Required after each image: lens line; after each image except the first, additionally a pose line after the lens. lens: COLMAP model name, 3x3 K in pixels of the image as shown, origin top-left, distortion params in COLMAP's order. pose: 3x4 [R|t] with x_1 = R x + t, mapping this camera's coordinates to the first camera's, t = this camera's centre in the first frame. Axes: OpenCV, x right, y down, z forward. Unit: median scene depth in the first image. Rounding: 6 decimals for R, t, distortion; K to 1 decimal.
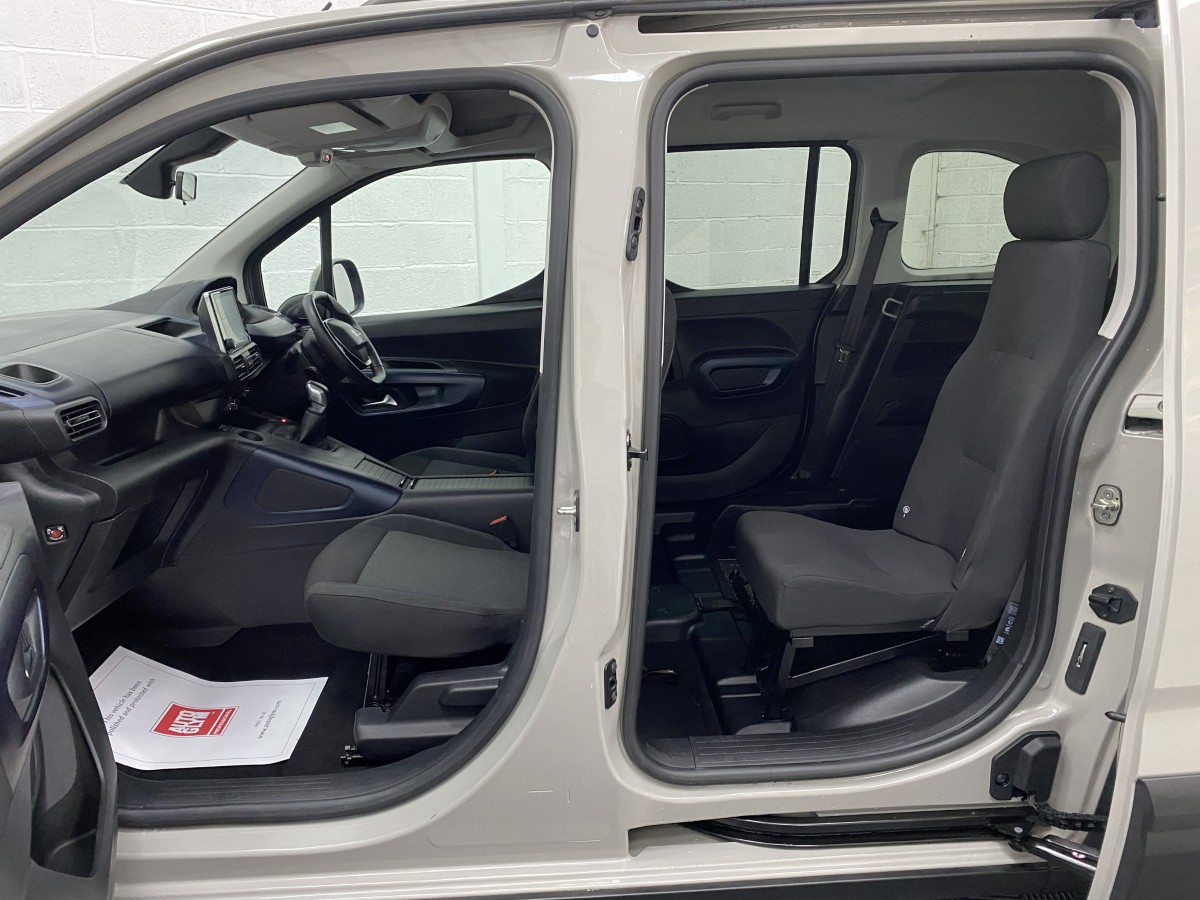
lens RADIAL K [[929.1, 0, 600.0], [0, 929.1, 450.0], [0, 0, 1]] dist [0.007587, 0.009137]
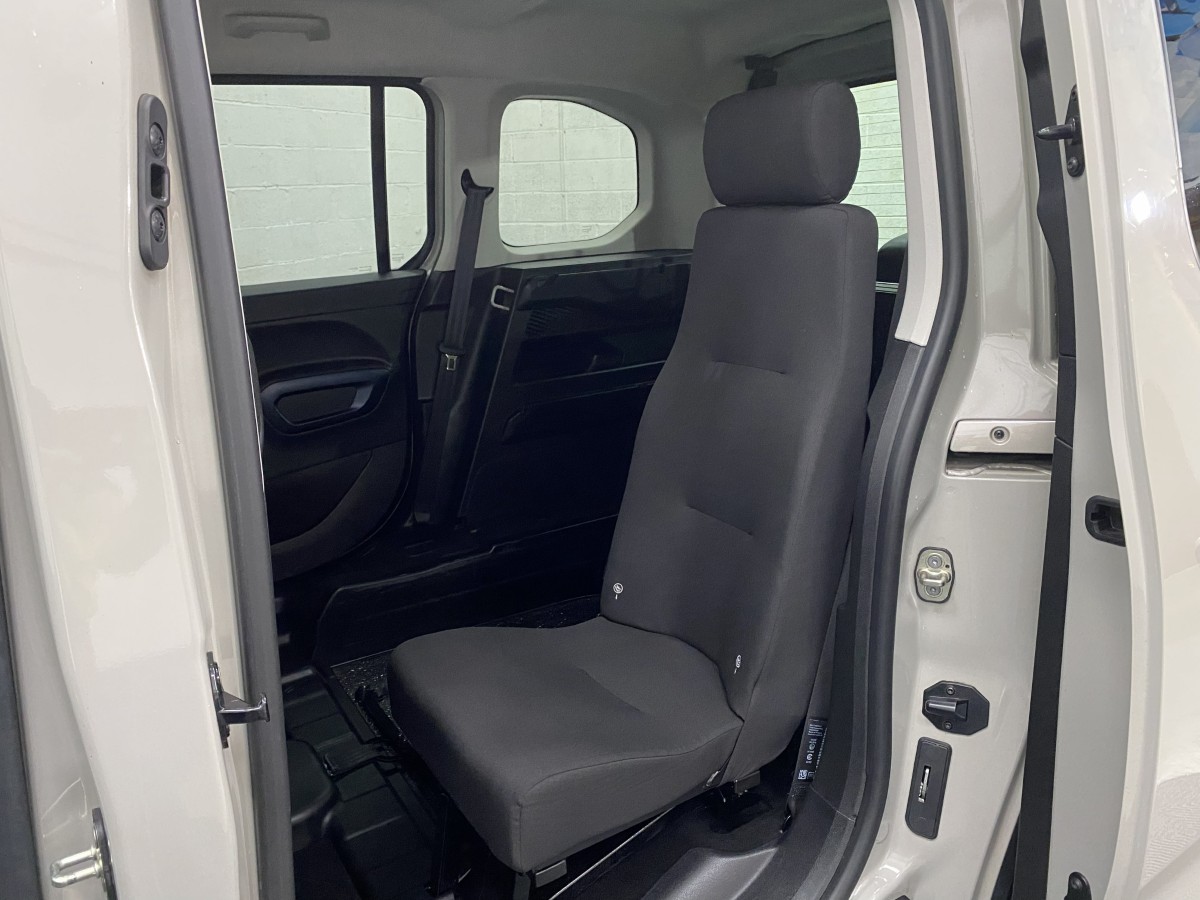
lens RADIAL K [[929.2, 0, 599.1], [0, 929.2, 453.8], [0, 0, 1]] dist [0.021809, -0.001734]
pose [[0.876182, -0.142447, 0.460449, 0.001350], [0.127960, 0.989794, 0.062715, -0.075085], [-0.464684, 0.003969, 0.885468, 0.326995]]
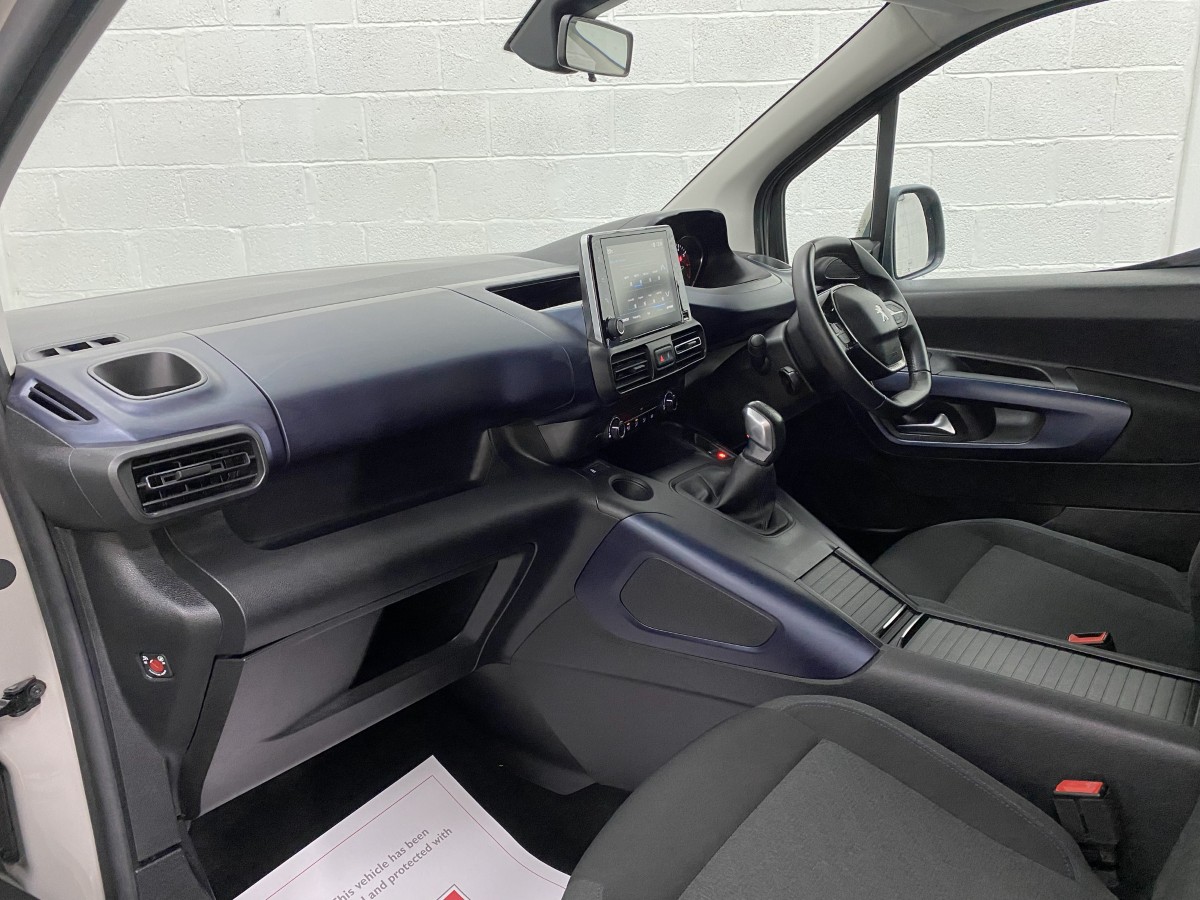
lens RADIAL K [[928.3, 0, 598.8], [0, 928.3, 449.8], [0, 0, 1]] dist [0.012445, -0.002013]
pose [[0.779724, 0.170958, -0.602332, -0.048044], [-0.134340, 0.985277, 0.105744, -0.091831], [0.611542, -0.001534, 0.791210, 0.511355]]
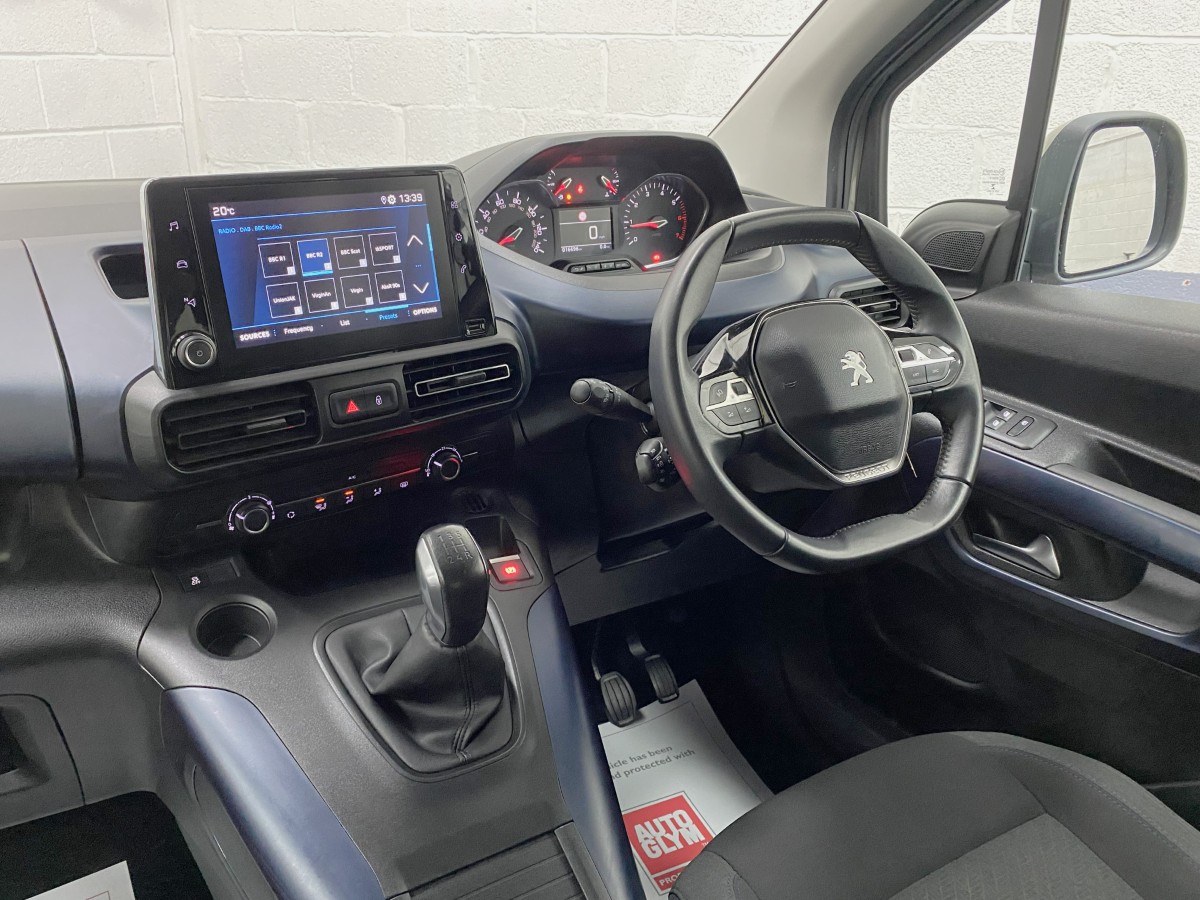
lens RADIAL K [[929.1, 0, 600.0], [0, 929.1, 450.0], [0, 0, 1]] dist [0.007587, 0.009137]
pose [[0.480659, 0.362467, -0.798489, -0.061954], [-0.232026, 0.930690, 0.282808, -0.192696], [0.845654, 0.049336, 0.531447, 0.892216]]
